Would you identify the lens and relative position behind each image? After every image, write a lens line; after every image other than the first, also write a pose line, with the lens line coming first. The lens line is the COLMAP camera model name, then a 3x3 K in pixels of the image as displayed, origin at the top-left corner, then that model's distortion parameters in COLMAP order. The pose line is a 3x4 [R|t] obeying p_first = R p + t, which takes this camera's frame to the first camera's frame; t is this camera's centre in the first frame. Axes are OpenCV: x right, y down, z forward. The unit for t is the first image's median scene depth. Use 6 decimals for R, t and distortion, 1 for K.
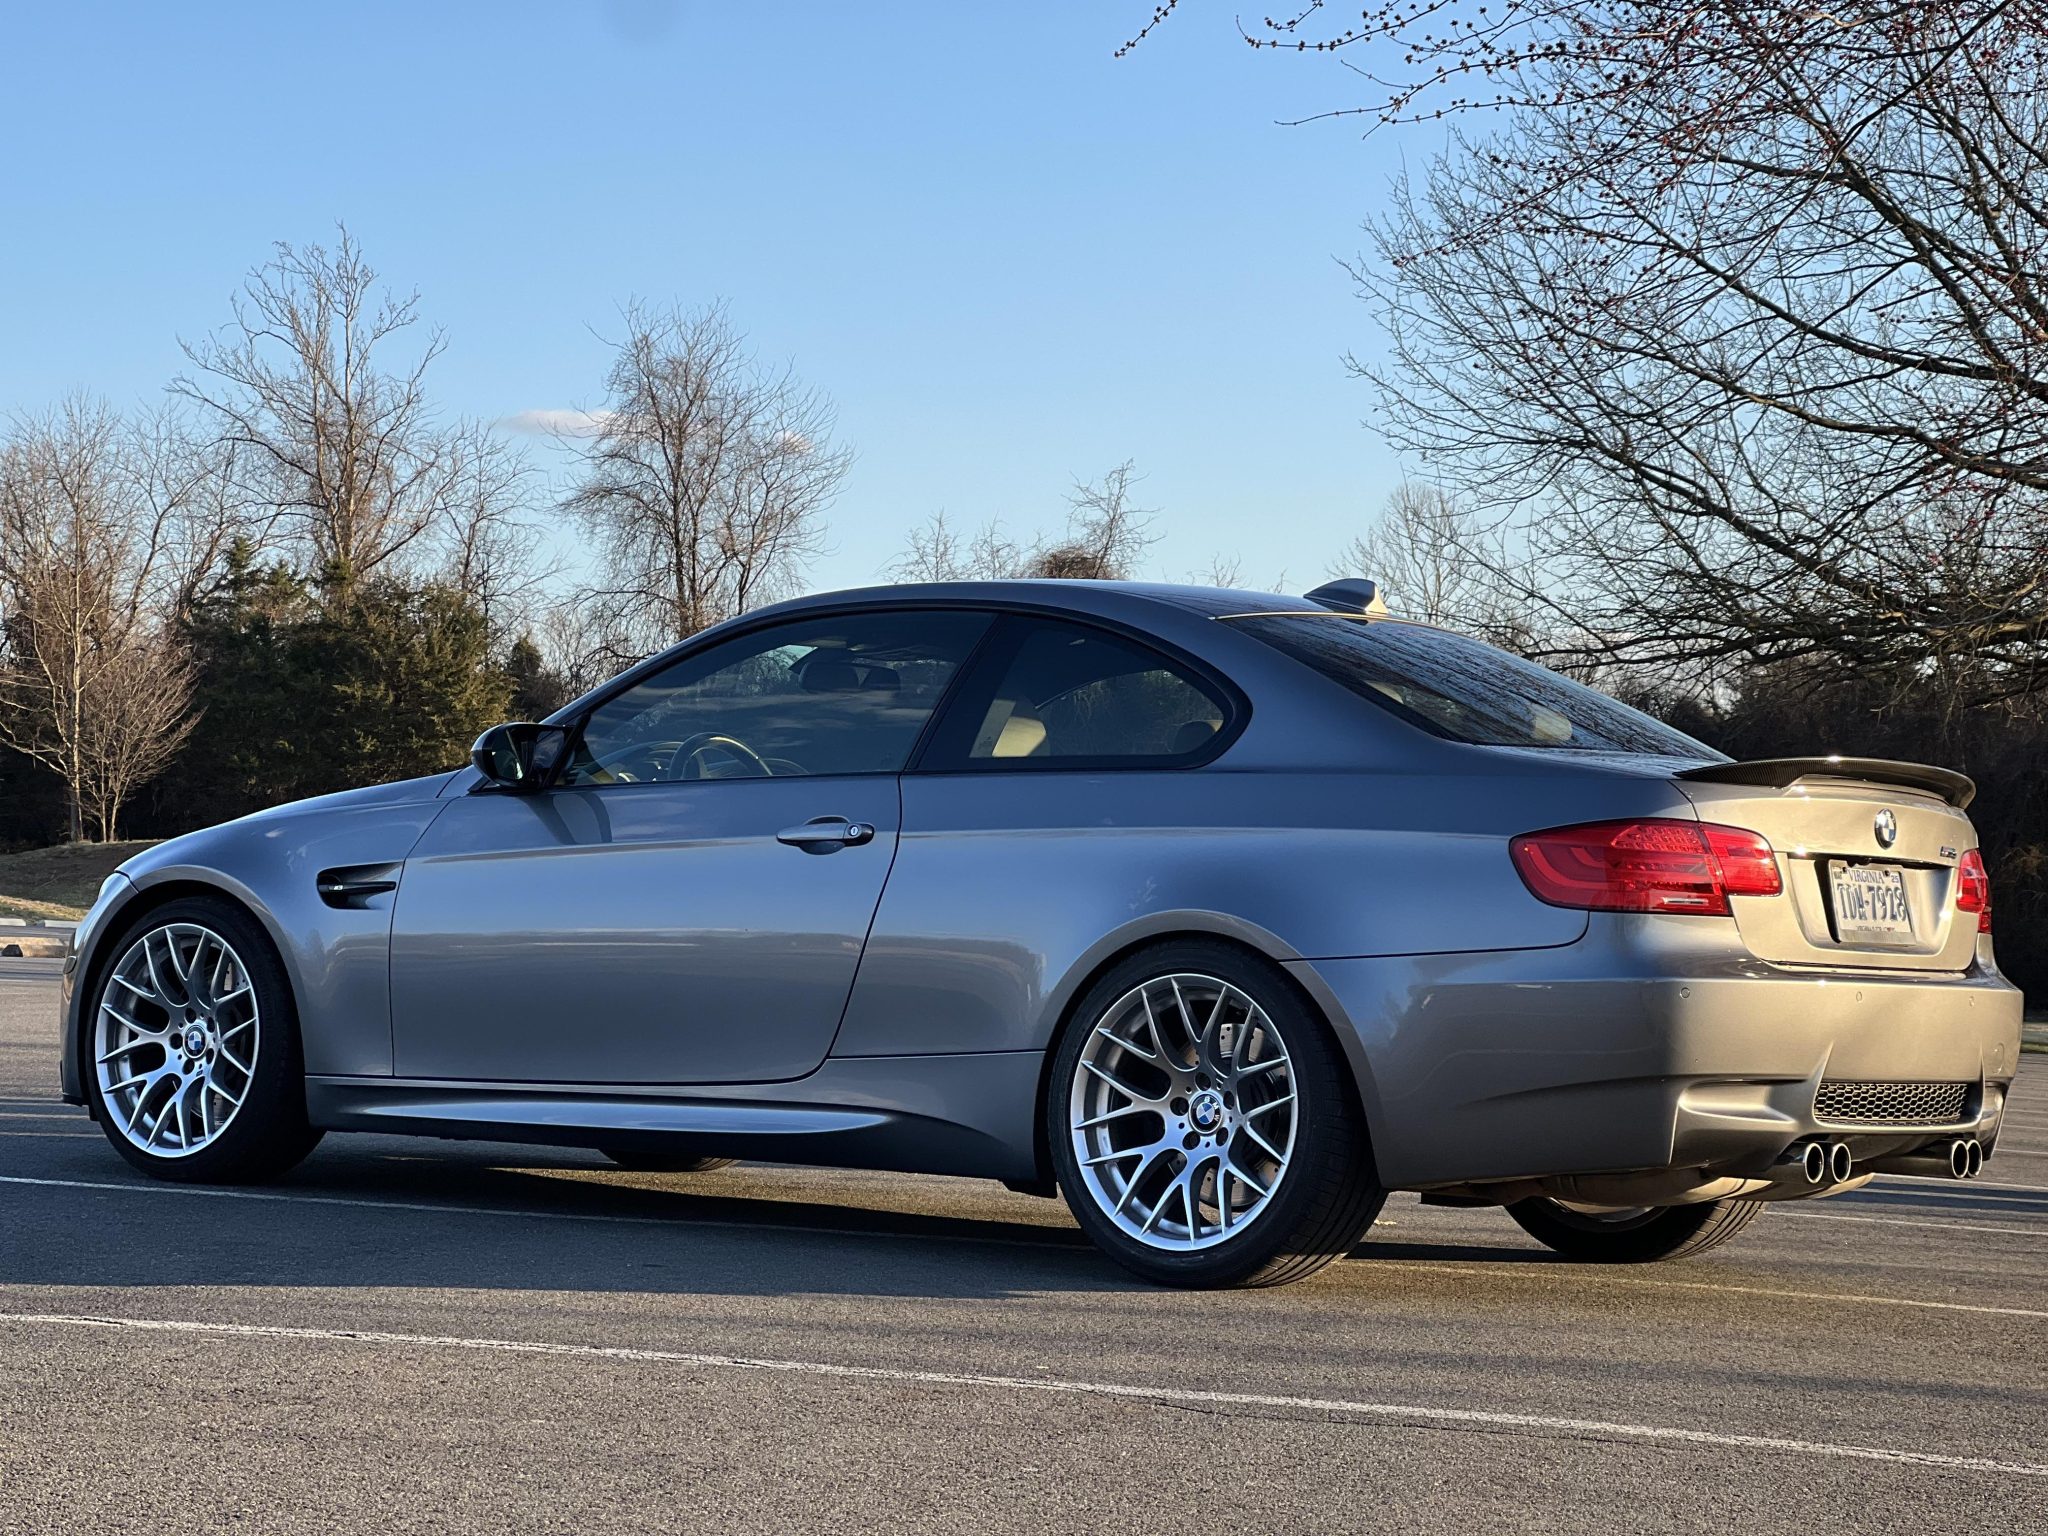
lens RADIAL K [[4551.7, 0, 1040.7], [0, 4551.7, 709.6], [0, 0, 1]] dist [-0.086178, 4.702761]
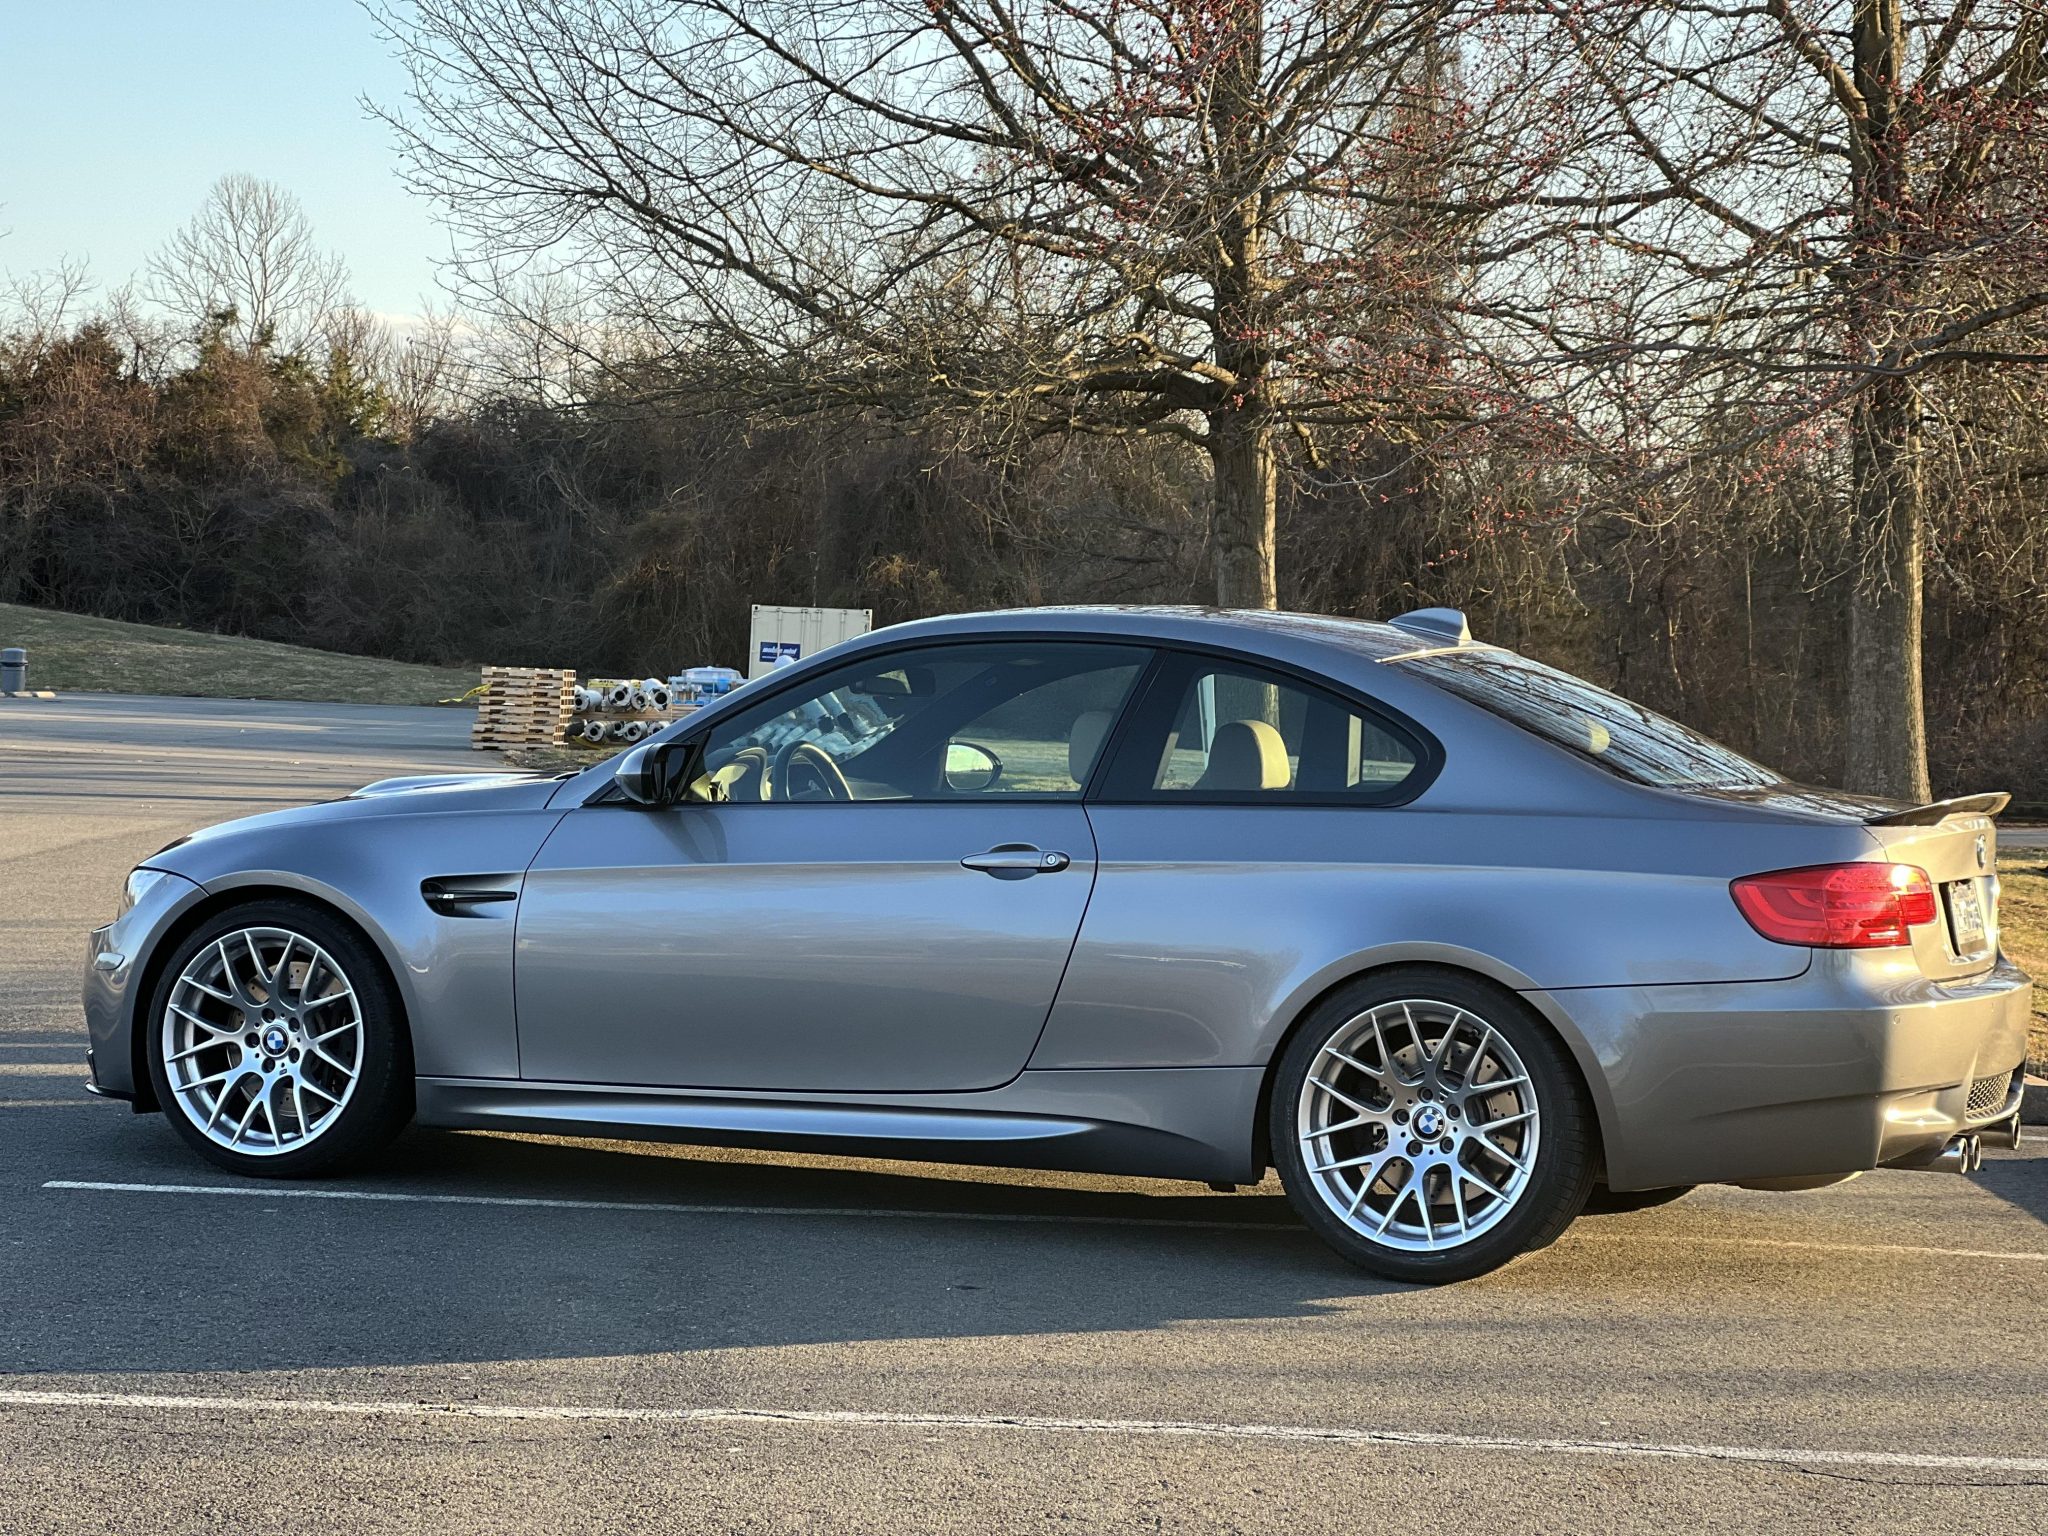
lens RADIAL K [[4551.7, 0, 1040.7], [0, 4551.7, 709.6], [0, 0, 1]] dist [-0.086178, 4.702761]
pose [[0.964280, -0.013199, 0.264555, -0.290934], [-0.005195, 0.997623, 0.068709, -0.073308], [-0.264833, -0.067629, 0.961920, -0.026815]]
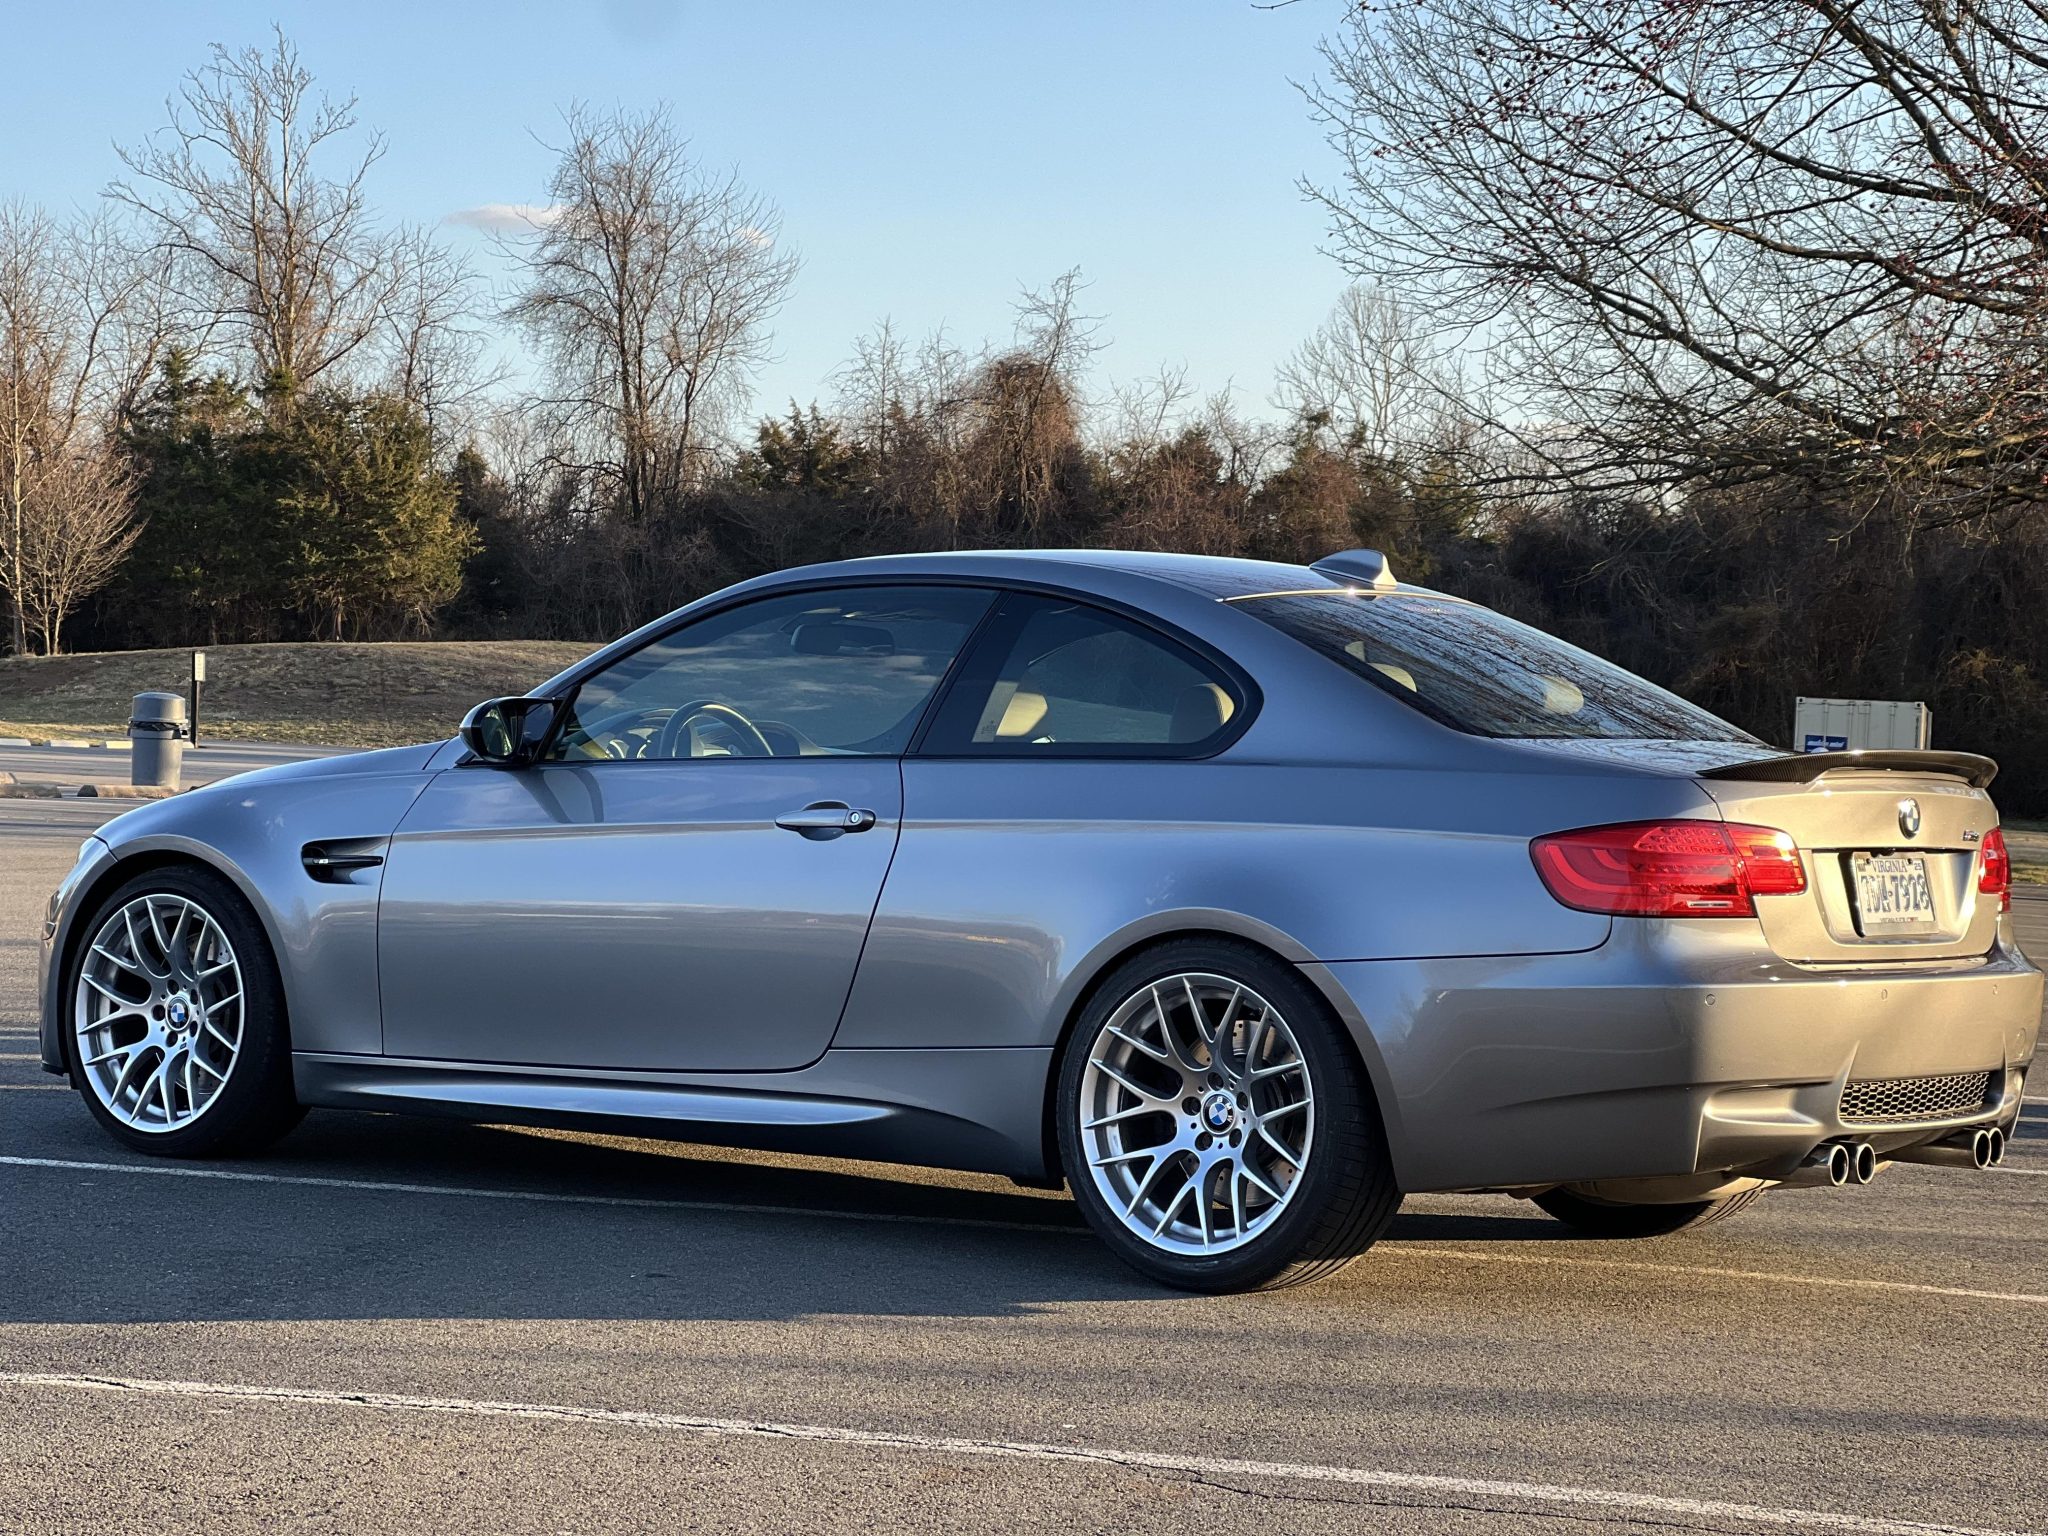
lens RADIAL K [[4551.7, 0, 1040.7], [0, 4551.7, 709.6], [0, 0, 1]] dist [-0.086178, 4.702761]
pose [[0.999911, -0.005698, 0.012027, -0.011251], [0.005151, 0.998974, 0.044984, -0.035983], [-0.012271, -0.044918, 0.998915, 0.019883]]
